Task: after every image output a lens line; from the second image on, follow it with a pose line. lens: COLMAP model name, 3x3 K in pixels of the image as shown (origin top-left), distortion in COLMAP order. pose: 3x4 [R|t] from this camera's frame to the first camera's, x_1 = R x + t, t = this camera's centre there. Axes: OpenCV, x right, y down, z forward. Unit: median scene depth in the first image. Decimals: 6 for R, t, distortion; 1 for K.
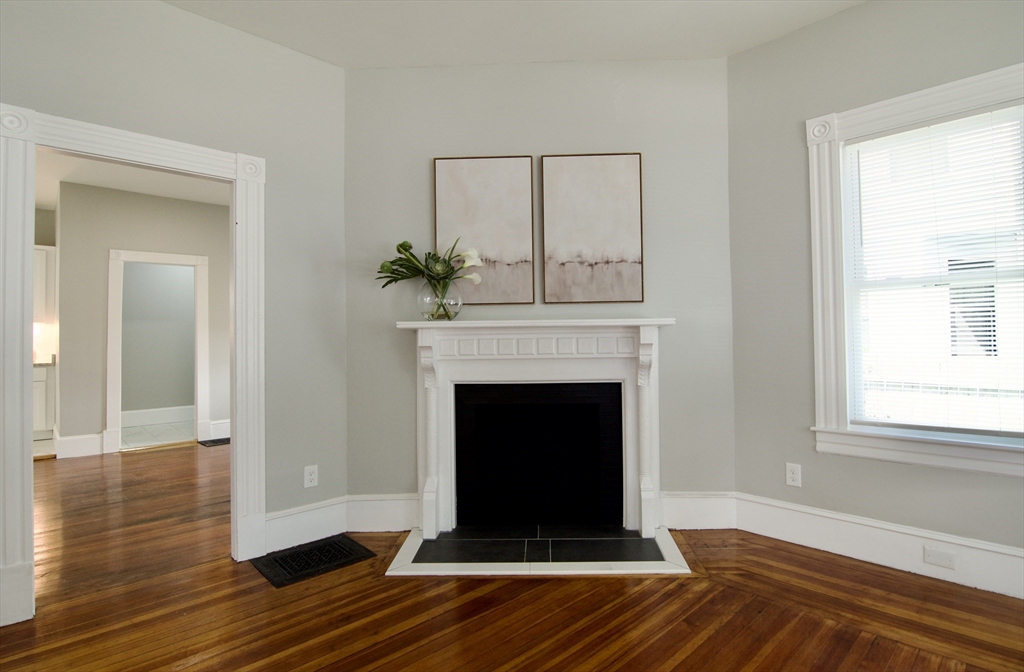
lens RADIAL K [[513.4, 0, 536.0], [0, 513.4, 330.5], [0, 0, 1]] dist [-0.019374, -0.000782]
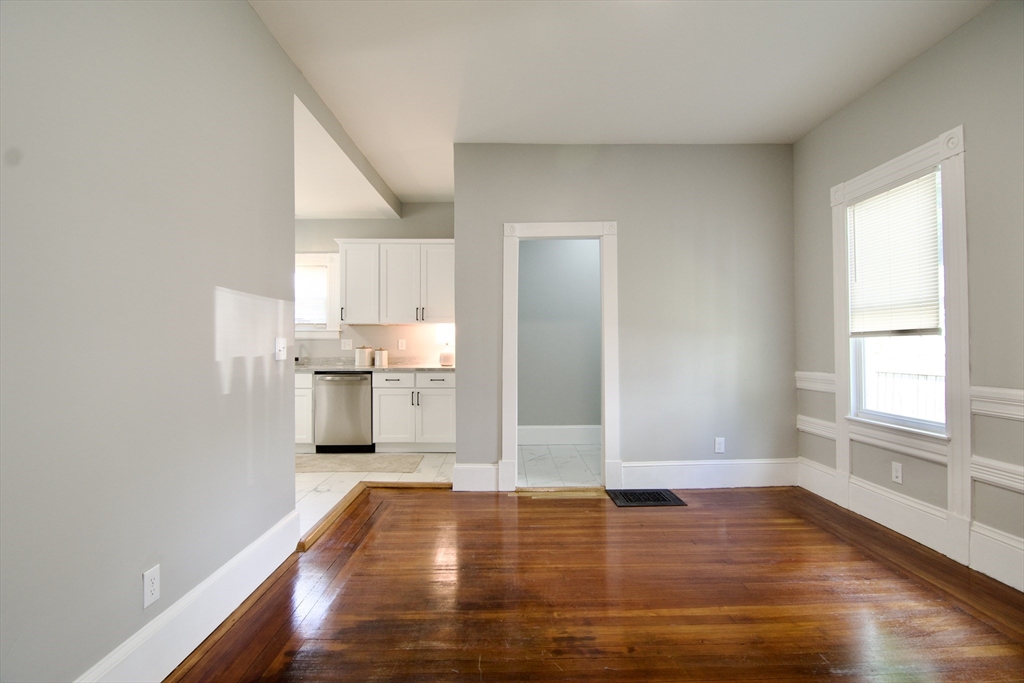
lens RADIAL K [[494.8, 0, 511.8], [0, 494.8, 338.3], [0, 0, 1]] dist [-0.002924, -0.012294]
pose [[0.718224, 0.000411, -0.695811, -0.576312], [0.006755, 0.999949, 0.007563, 0.013507], [0.695779, -0.010132, 0.718185, 0.859104]]
